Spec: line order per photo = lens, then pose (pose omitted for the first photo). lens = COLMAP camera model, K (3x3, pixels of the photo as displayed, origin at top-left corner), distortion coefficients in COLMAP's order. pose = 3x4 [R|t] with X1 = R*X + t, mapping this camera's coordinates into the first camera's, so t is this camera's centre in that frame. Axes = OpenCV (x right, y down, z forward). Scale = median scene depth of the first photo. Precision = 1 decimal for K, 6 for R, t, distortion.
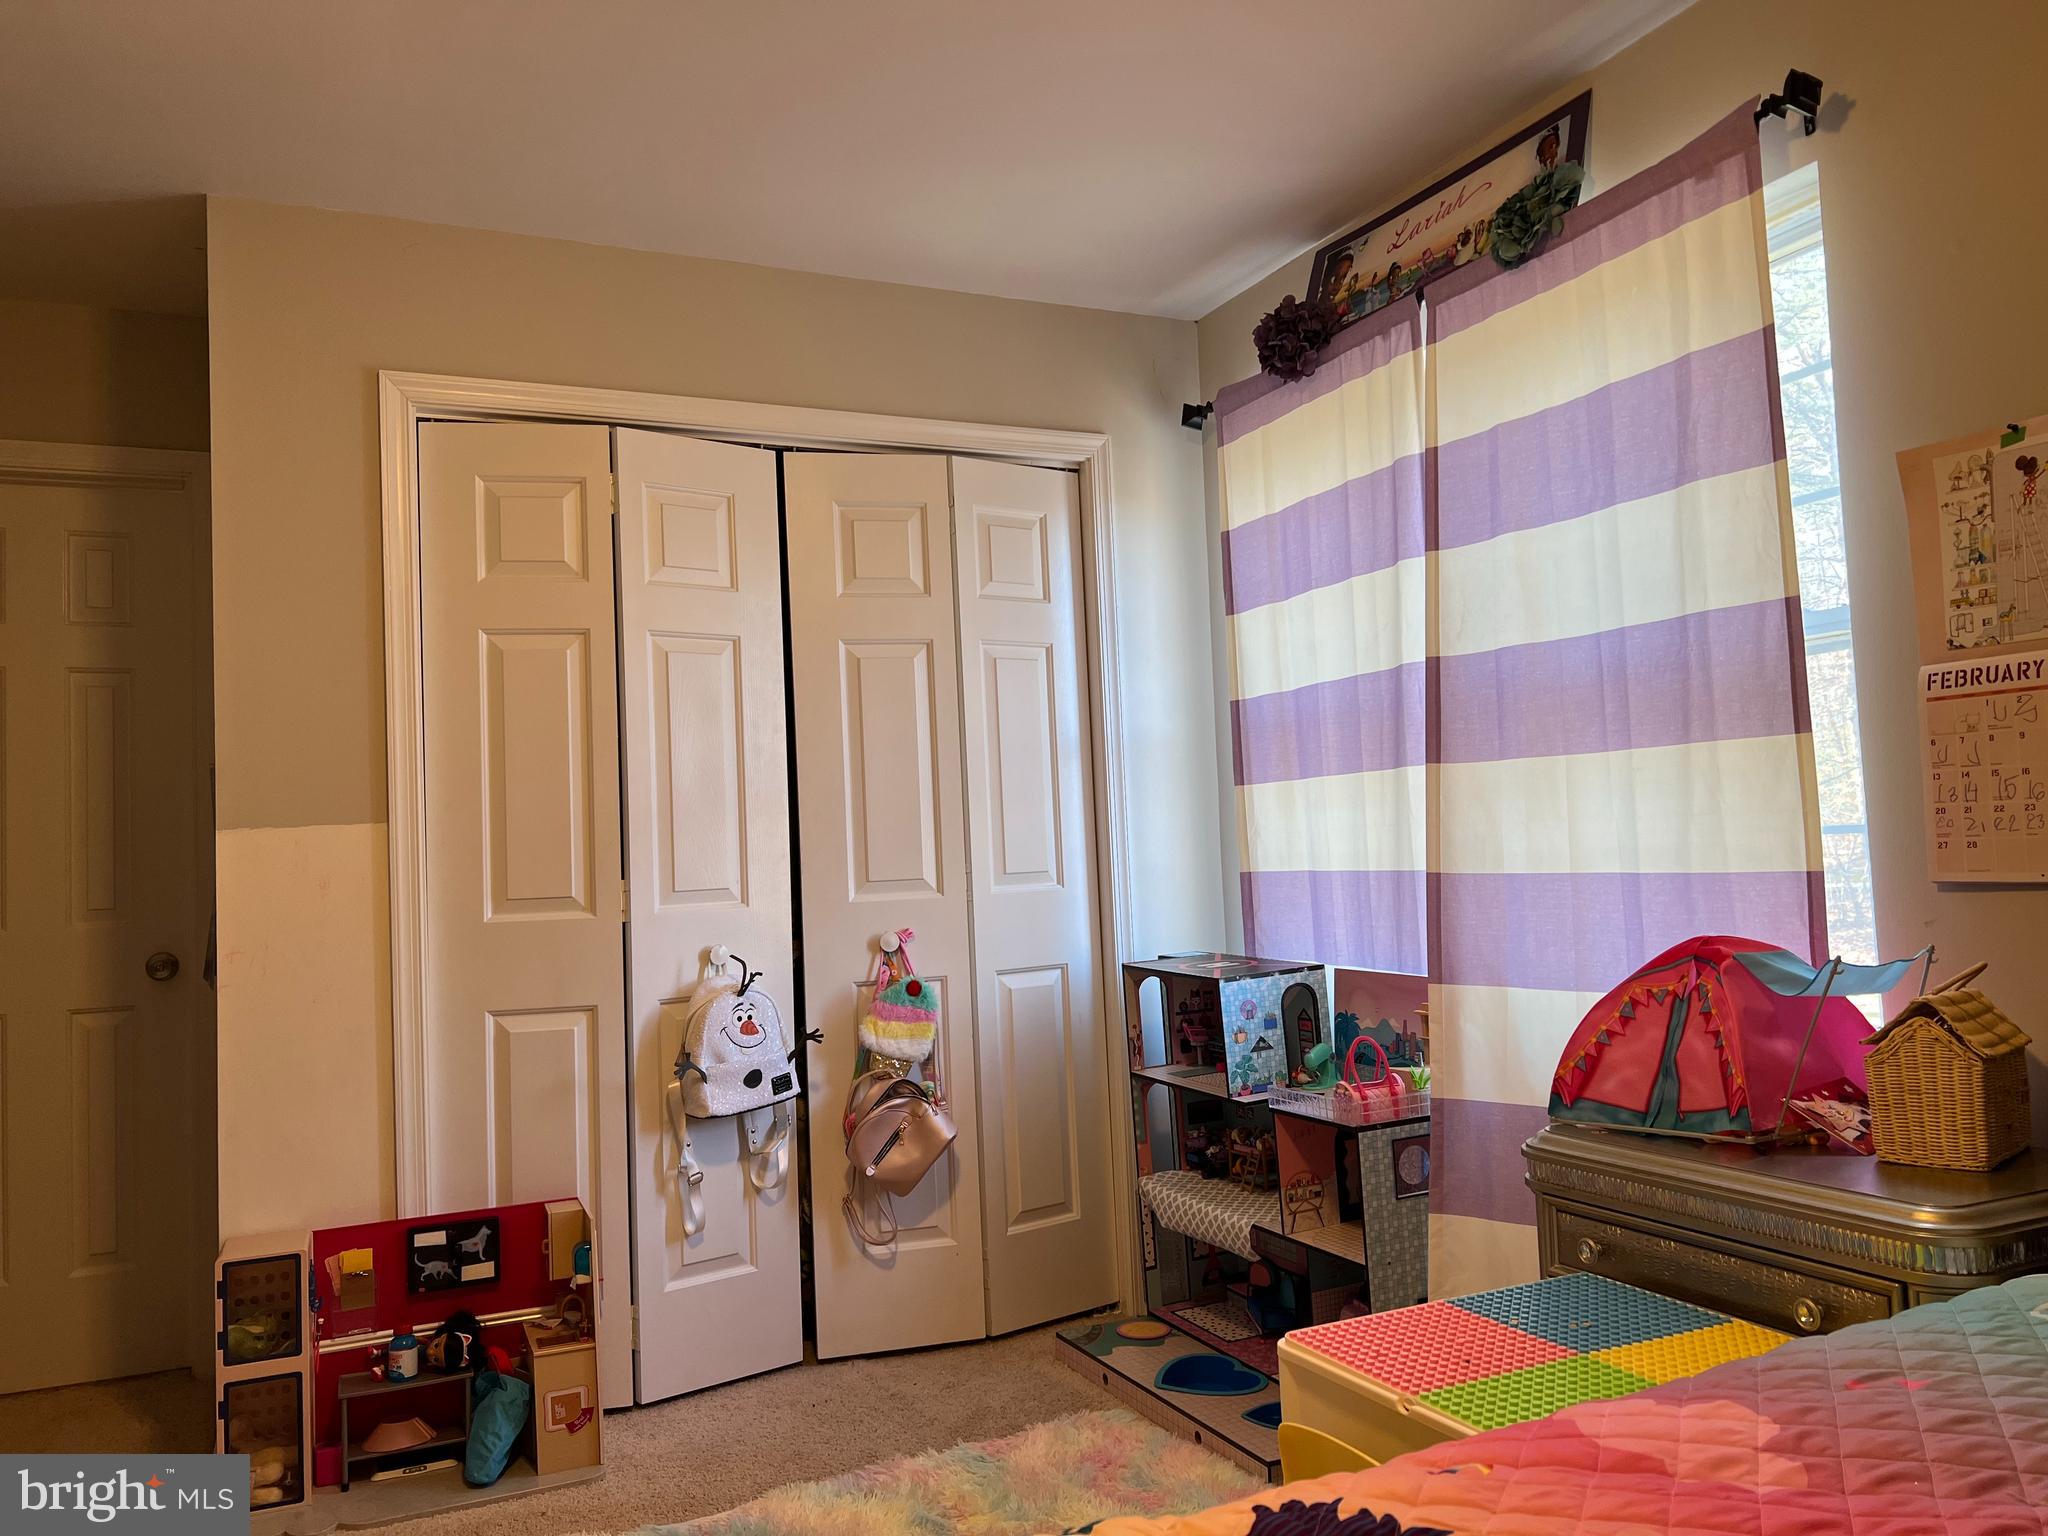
lens RADIAL K [[1520.9, 0, 1018.0], [0, 1520.9, 772.6], [0, 0, 1]] dist [0.034212, -0.053101]
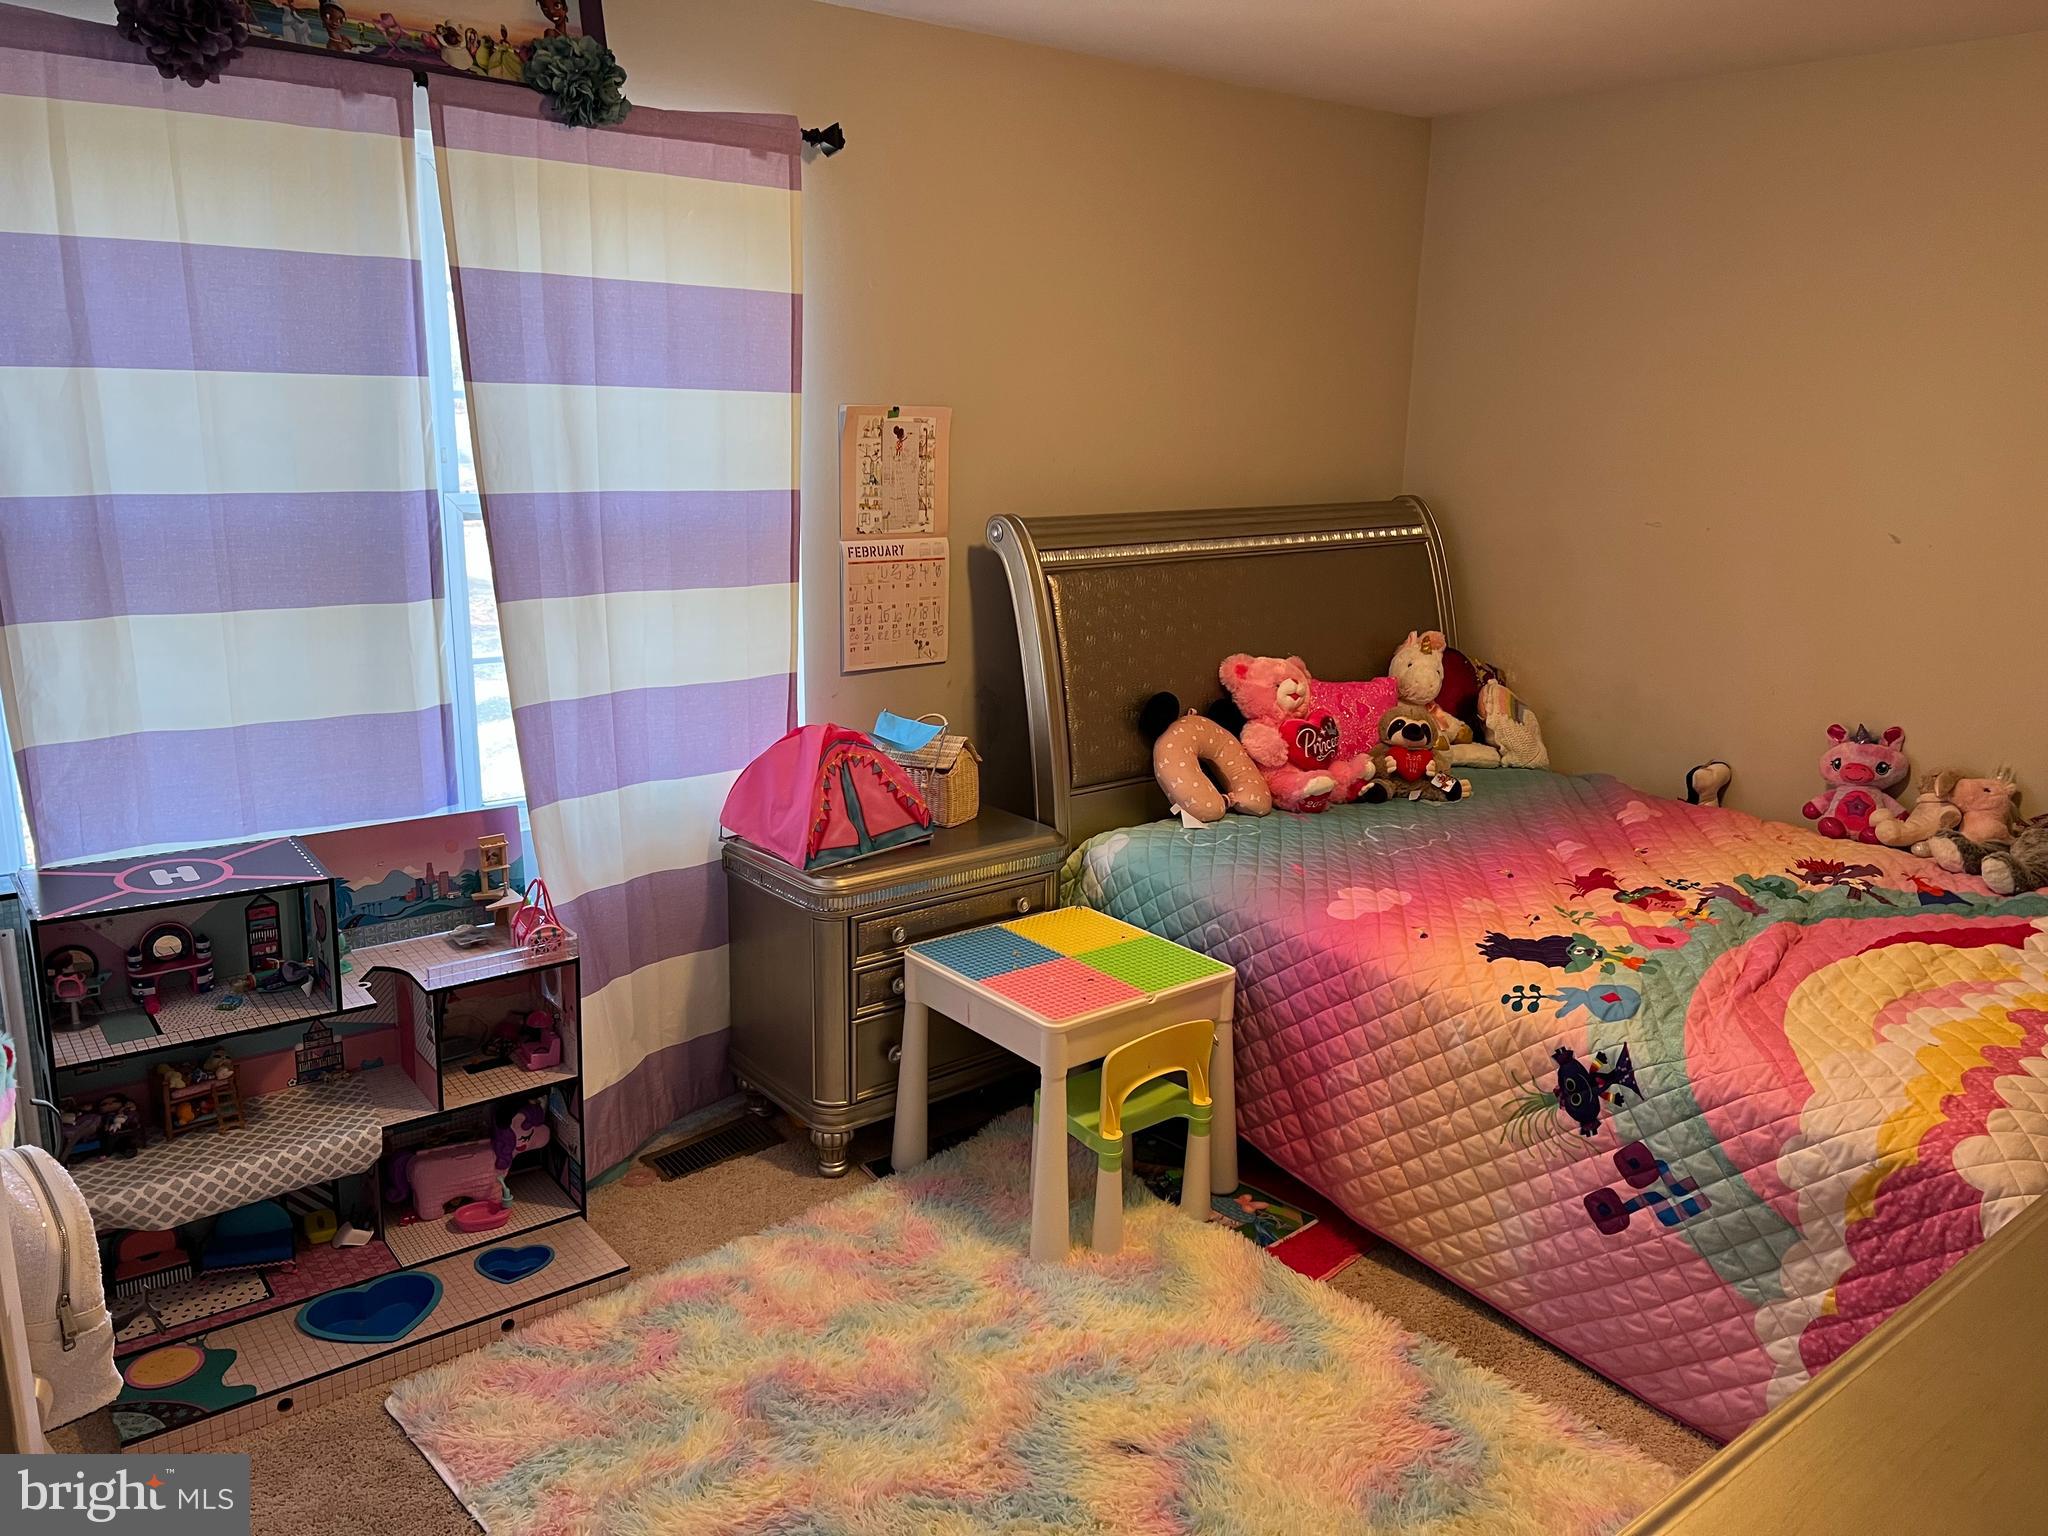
lens RADIAL K [[1520.9, 0, 1020.3], [0, 1520.9, 764.5], [0, 0, 1]] dist [0.034212, -0.053101]
pose [[-0.230652, -0.177707, 0.956671, -1.076380], [-0.060904, 0.983890, 0.168079, -0.122846], [-0.971128, -0.019497, -0.237759, 1.221550]]
